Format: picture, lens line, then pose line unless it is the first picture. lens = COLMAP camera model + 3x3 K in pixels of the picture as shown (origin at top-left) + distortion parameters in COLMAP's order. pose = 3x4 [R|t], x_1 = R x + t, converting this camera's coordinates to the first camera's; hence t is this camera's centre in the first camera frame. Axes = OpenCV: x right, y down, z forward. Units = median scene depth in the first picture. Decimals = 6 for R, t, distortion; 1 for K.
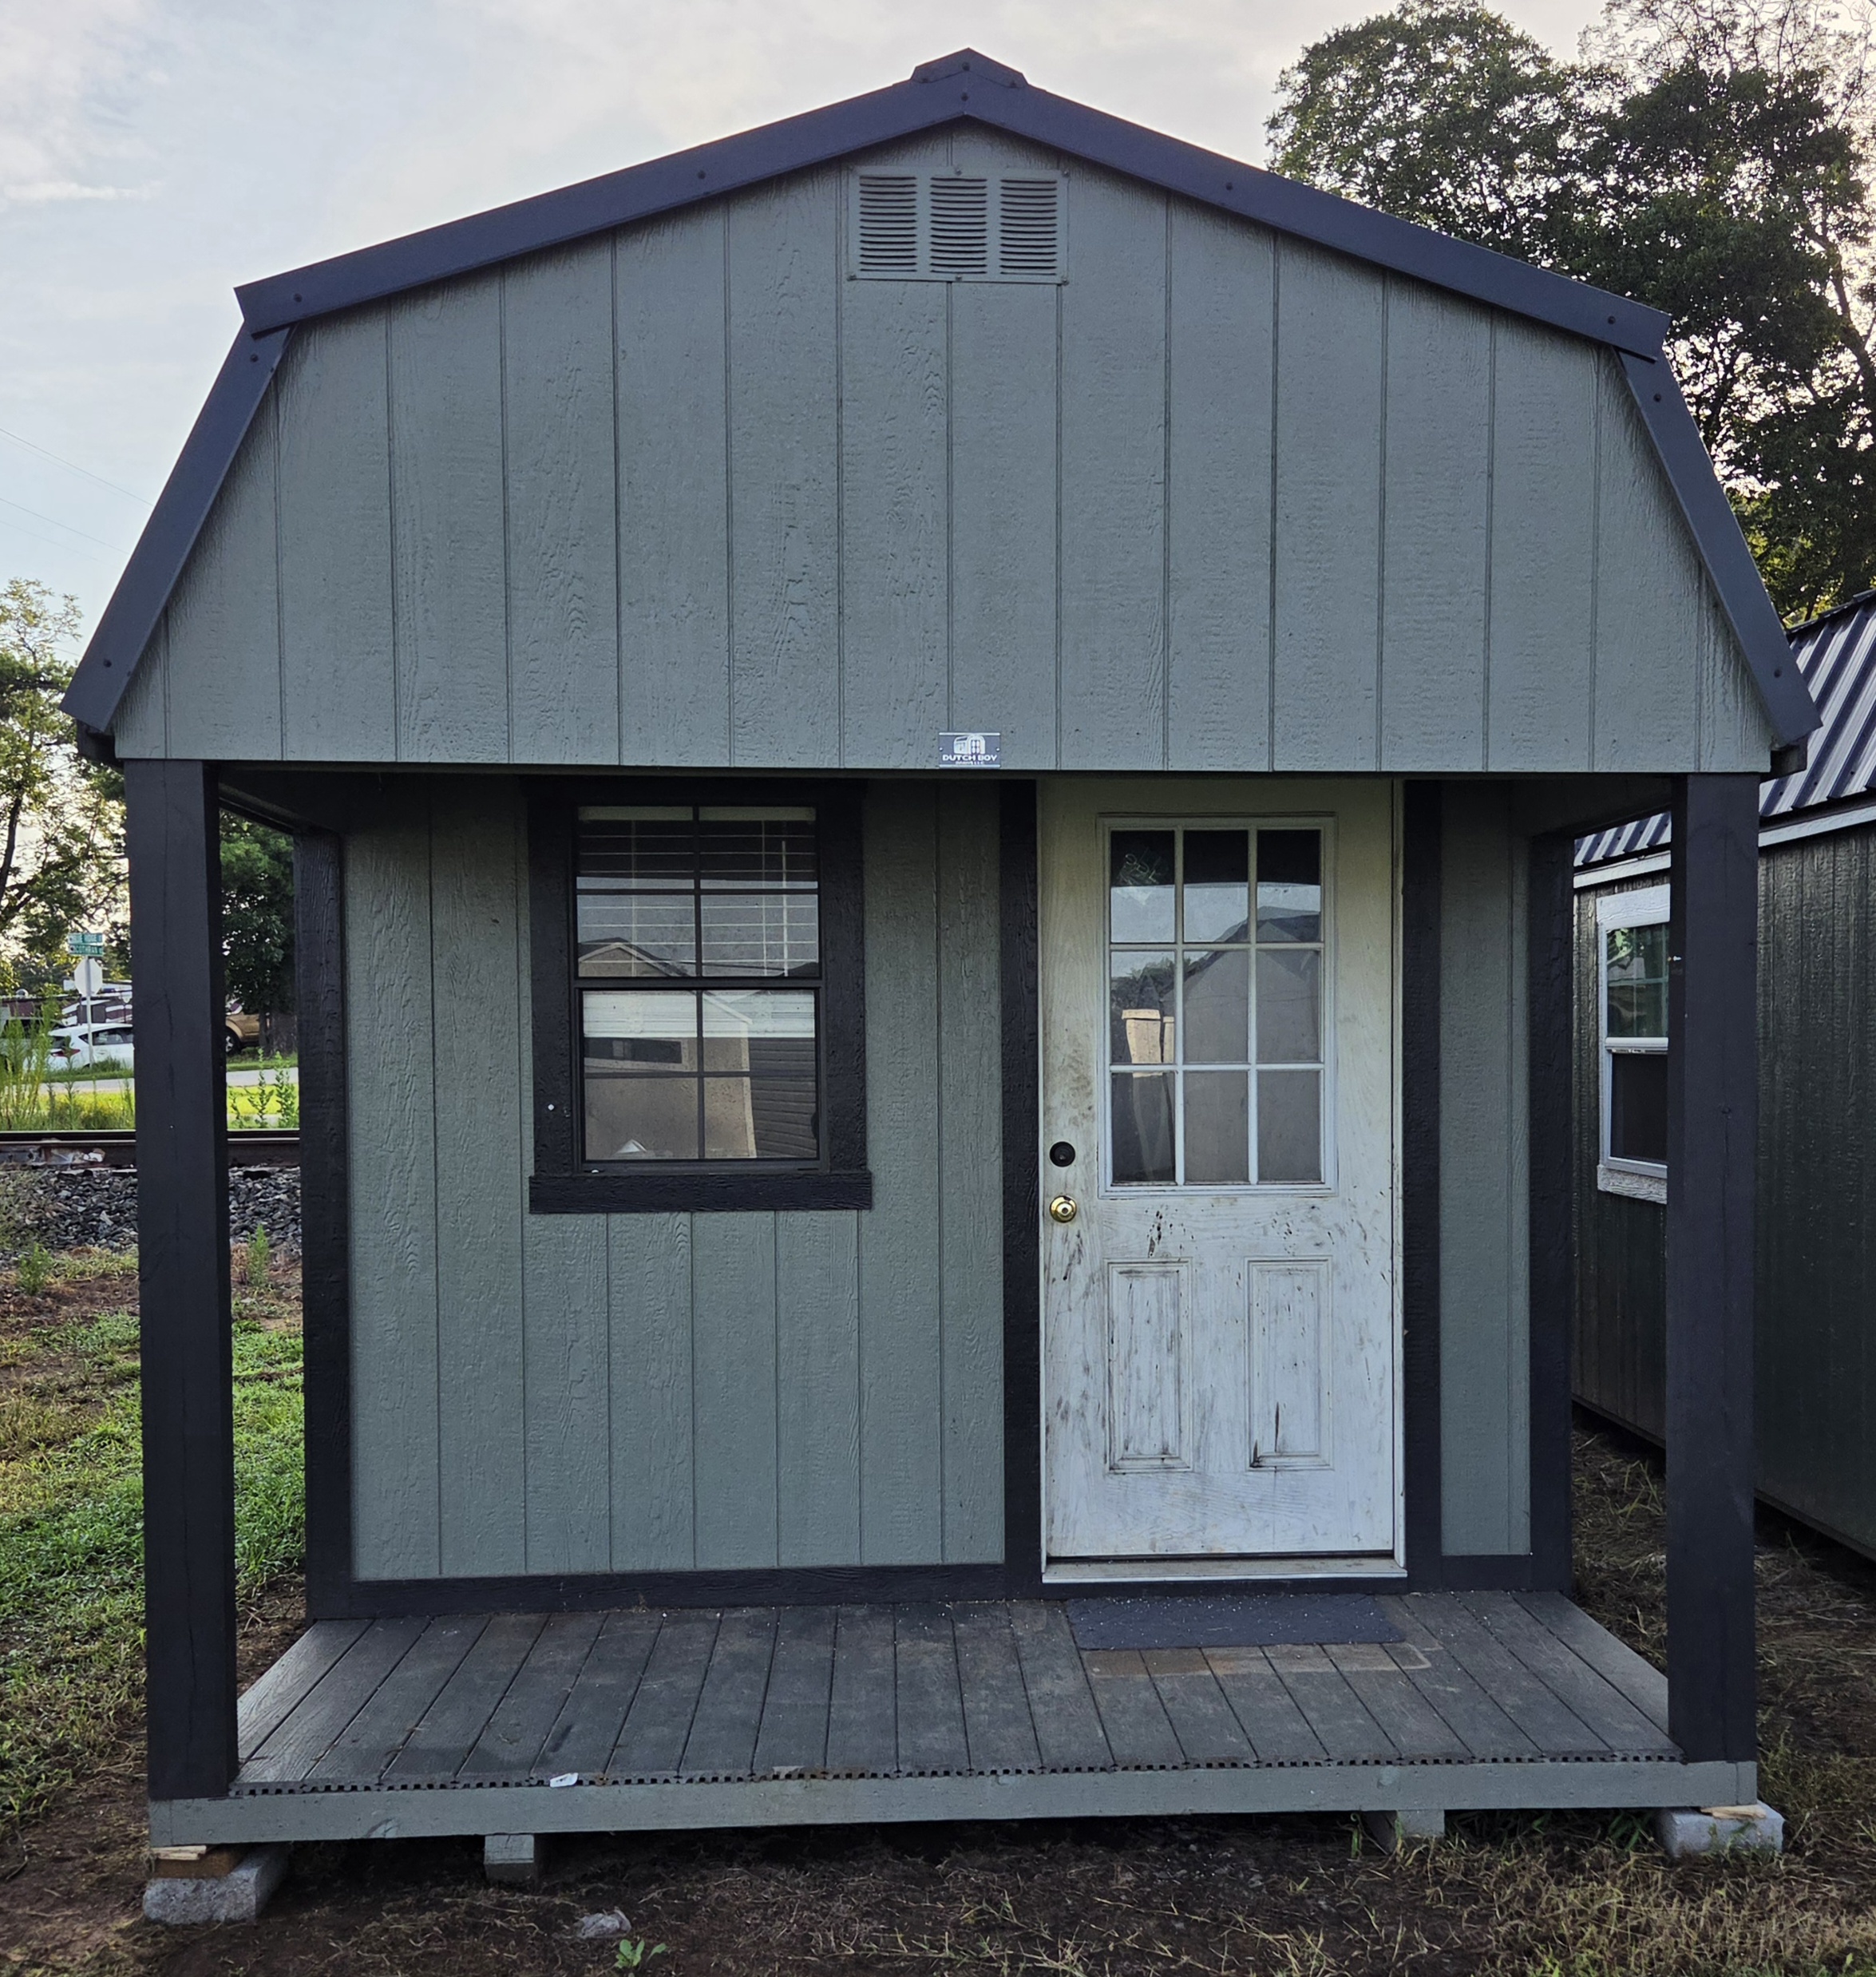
lens RADIAL K [[2220.5, 0, 941.1], [0, 2220.5, 1155.3], [0, 0, 1]] dist [0.076800, -0.058223]
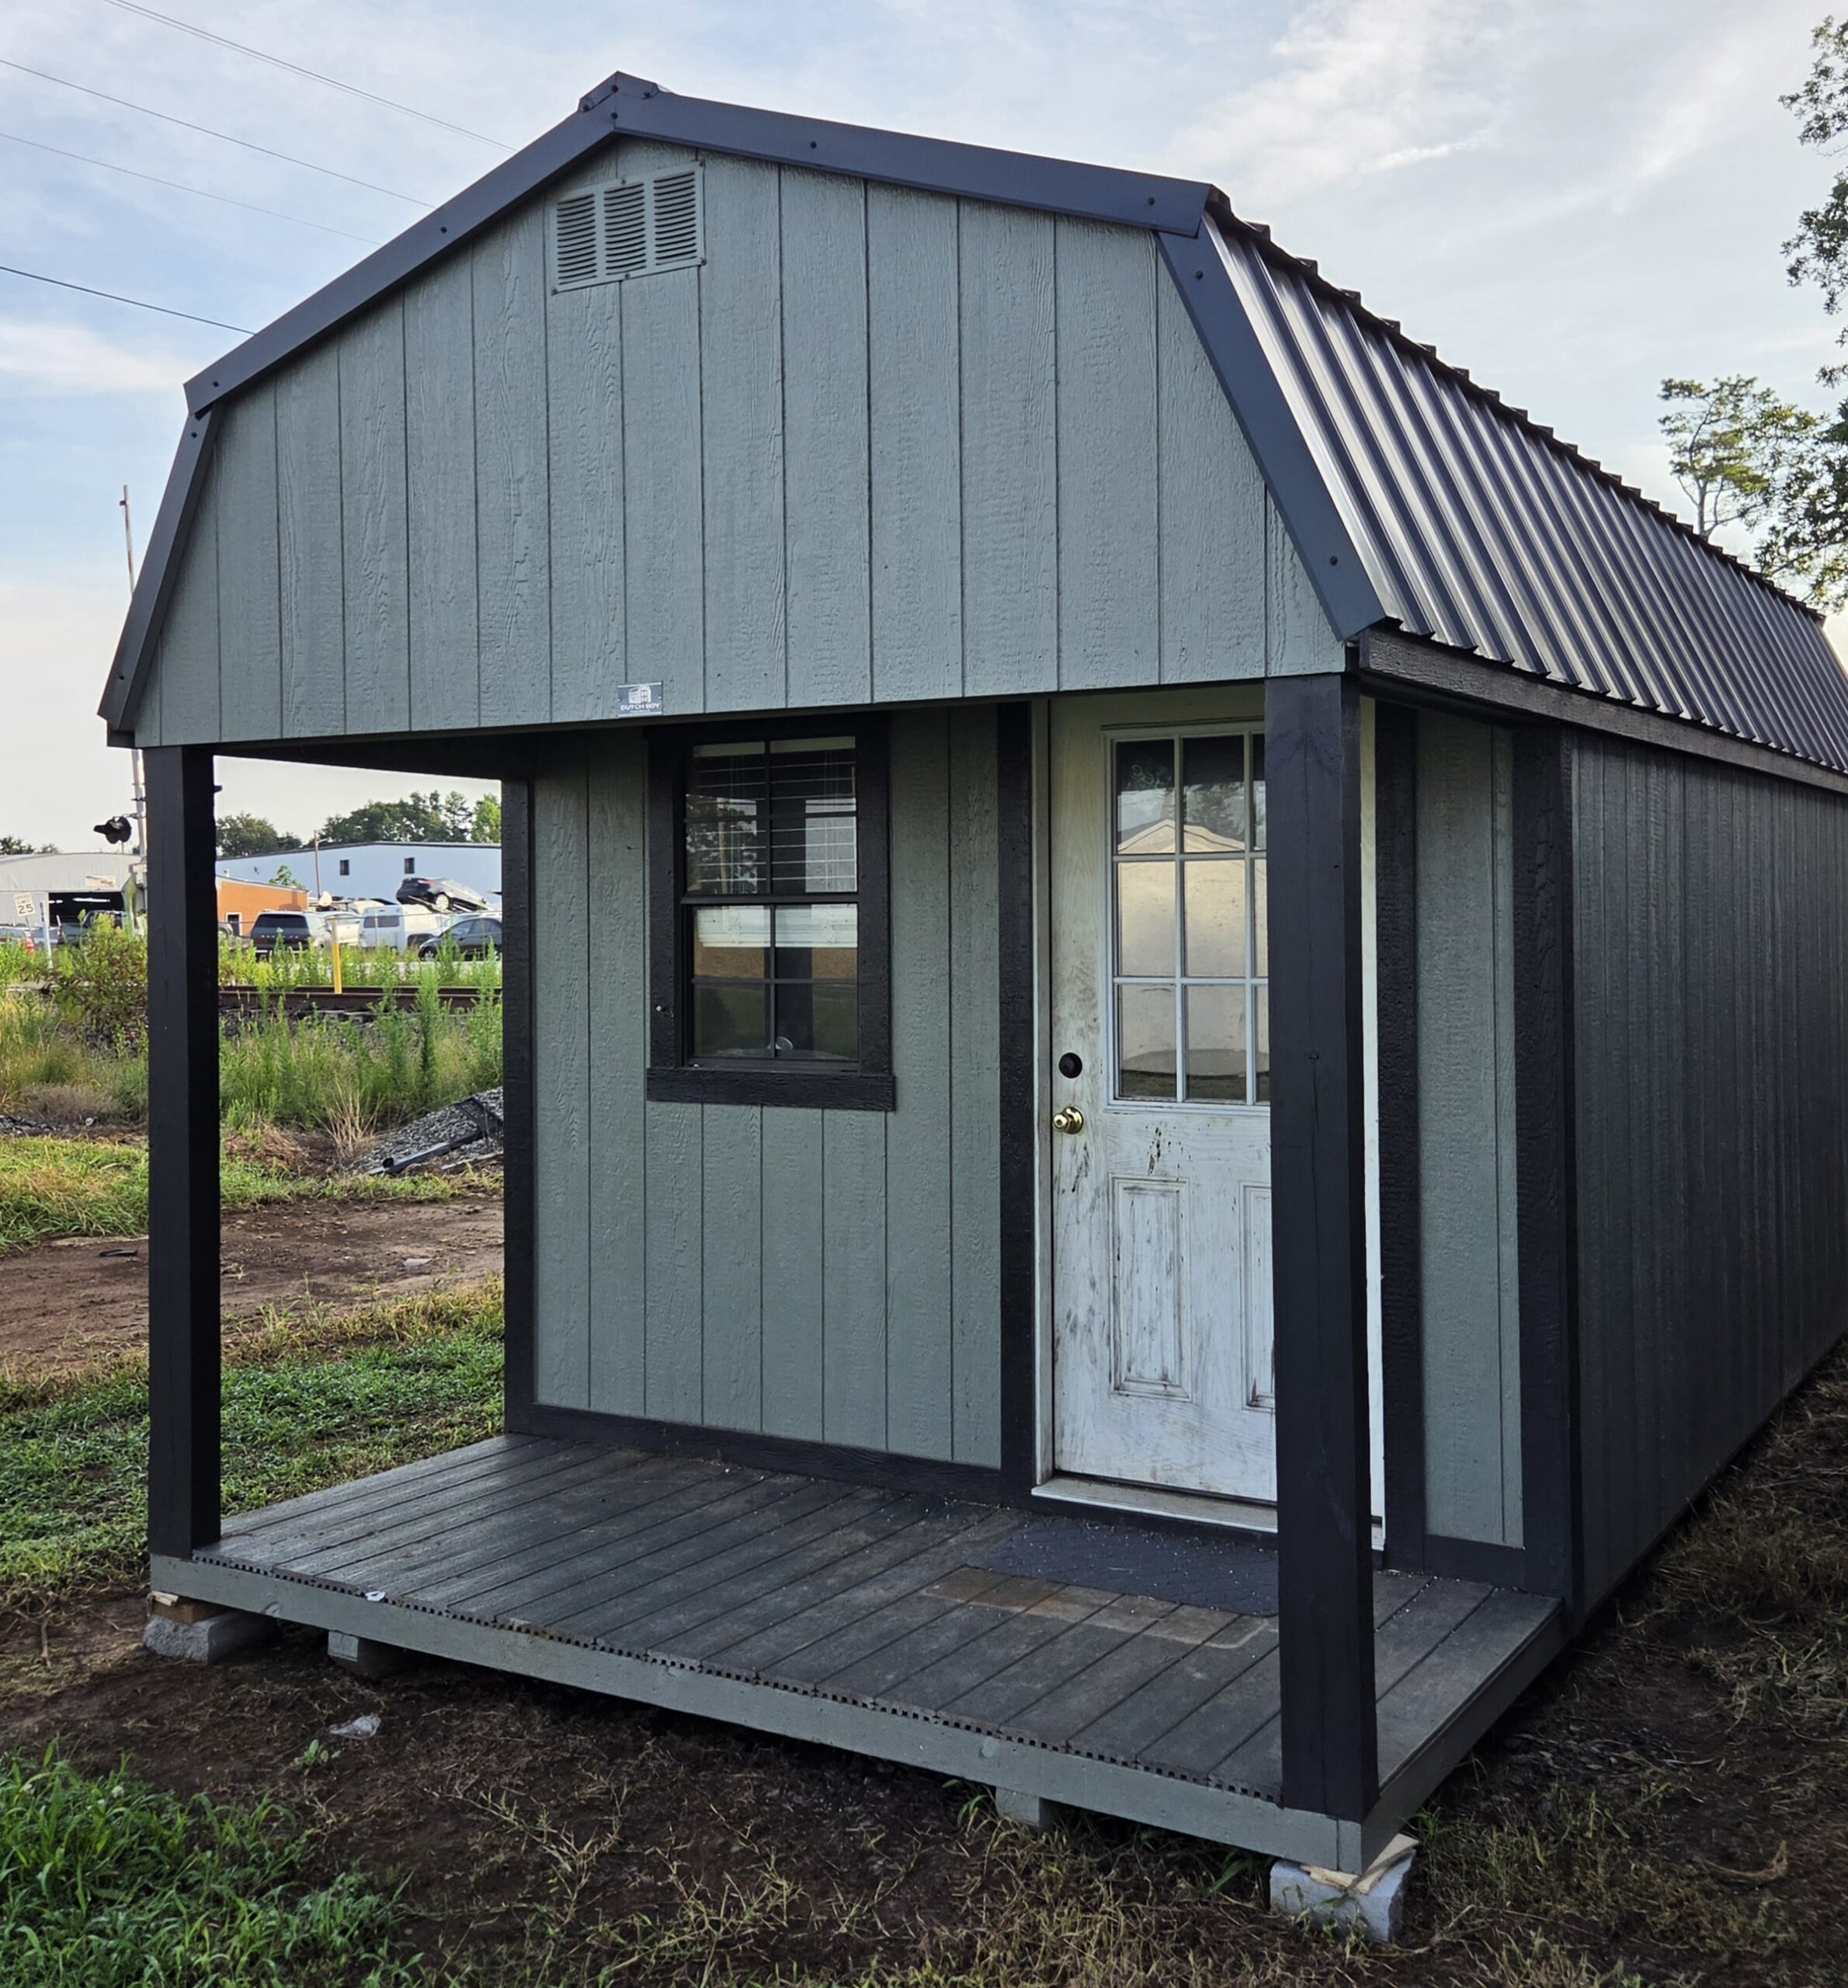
lens RADIAL K [[2083.2, 0, 928.8], [0, 2083.2, 923.5], [0, 0, 1]] dist [0.067760, -0.040781]
pose [[0.826527, -0.000381, -0.562897, 0.540514], [-0.021383, 0.999257, -0.032073, -0.033635], [0.562491, 0.038546, 0.825904, 0.187991]]
